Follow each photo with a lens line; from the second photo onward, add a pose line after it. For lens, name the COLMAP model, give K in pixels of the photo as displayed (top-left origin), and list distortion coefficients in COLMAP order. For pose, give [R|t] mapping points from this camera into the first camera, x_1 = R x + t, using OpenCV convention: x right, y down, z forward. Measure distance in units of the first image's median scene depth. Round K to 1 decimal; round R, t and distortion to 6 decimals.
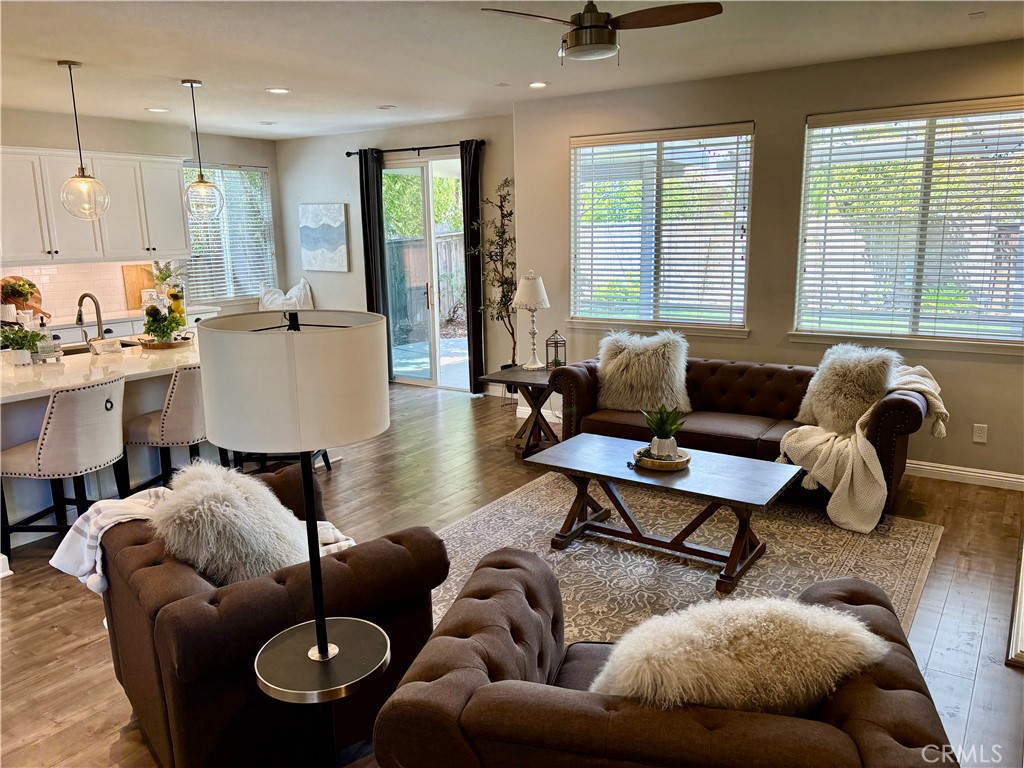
lens RADIAL K [[772.1, 0, 507.9], [0, 772.1, 382.5], [0, 0, 1]] dist [0.058536, -0.065097]
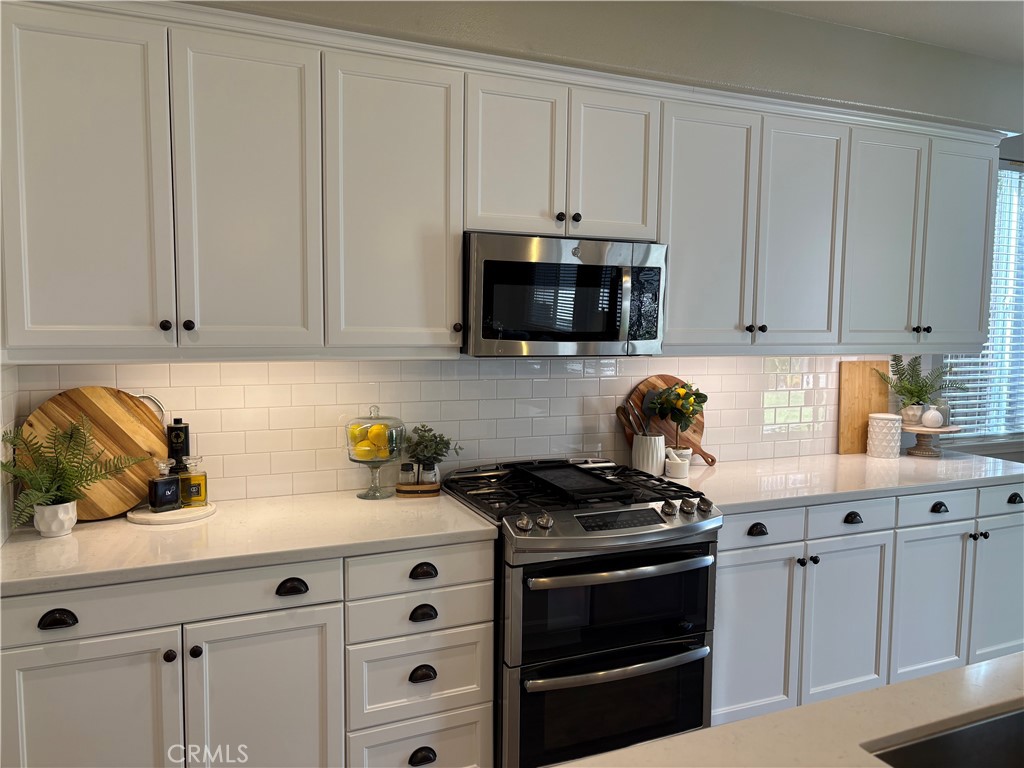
lens RADIAL K [[772.1, 0, 513.7], [0, 772.1, 380.0], [0, 0, 1]] dist [0.058536, -0.065097]
pose [[0.845891, 0.072760, -0.528369, -0.584687], [-0.133378, 0.988033, -0.077472, -0.106742], [0.516409, 0.136006, 0.845473, 0.703481]]
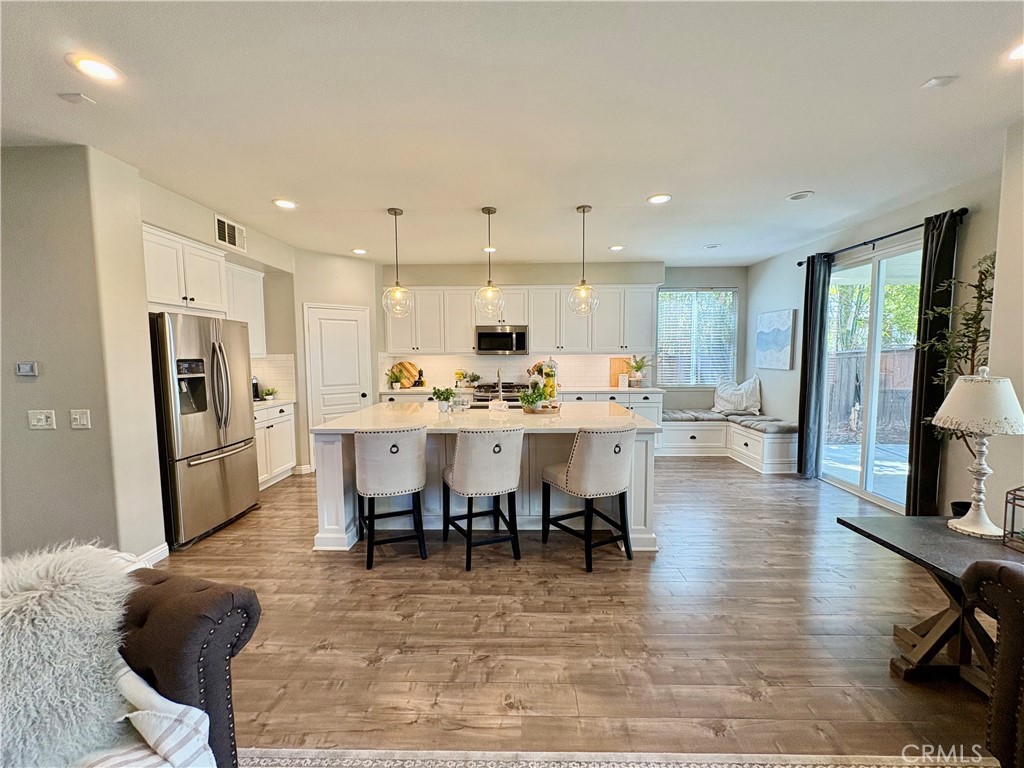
lens RADIAL K [[407.9, 0, 513.1], [0, 407.9, 384.6], [0, 0, 1]] dist [0.001406, 0.000031]
pose [[0.544865, 0.077664, -0.834919, 0.105495], [-0.170784, 0.985109, -0.019819, -0.070902], [0.820948, 0.153389, 0.550015, 0.583174]]
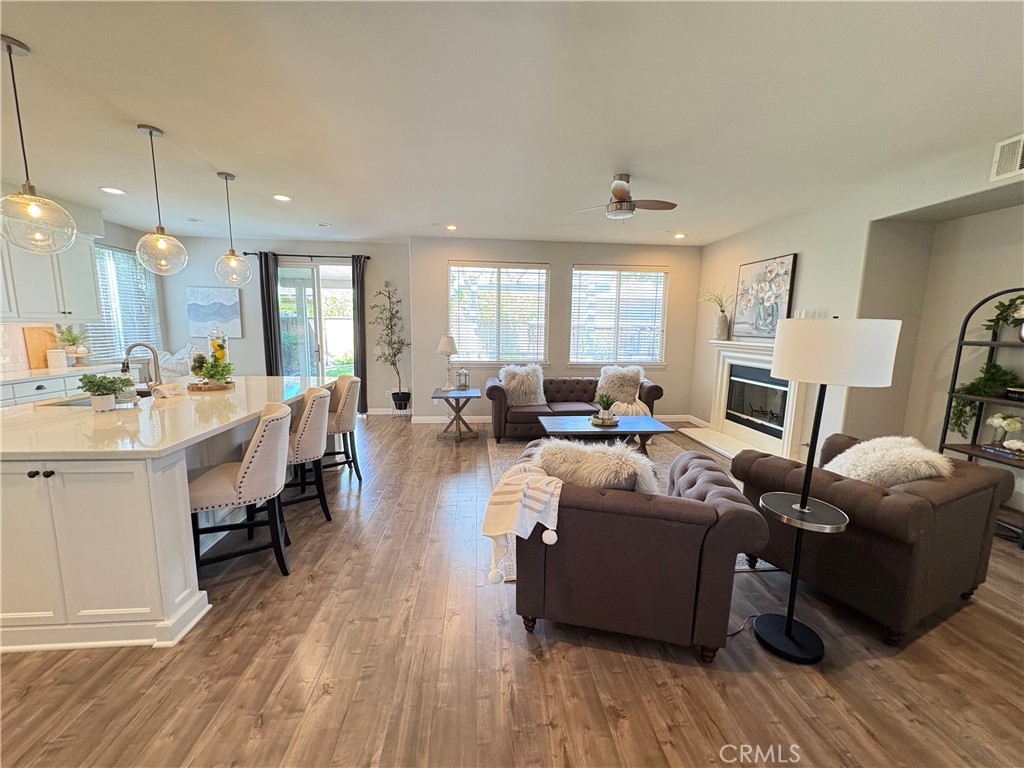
lens RADIAL K [[407.9, 0, 511.2], [0, 407.9, 385.2], [0, 0, 1]] dist [0.001406, 0.000031]
pose [[0.773794, -0.060476, 0.630544, -0.480557], [0.097316, 0.994964, -0.023996, 0.006651], [-0.625918, 0.079929, 0.775782, 0.239044]]
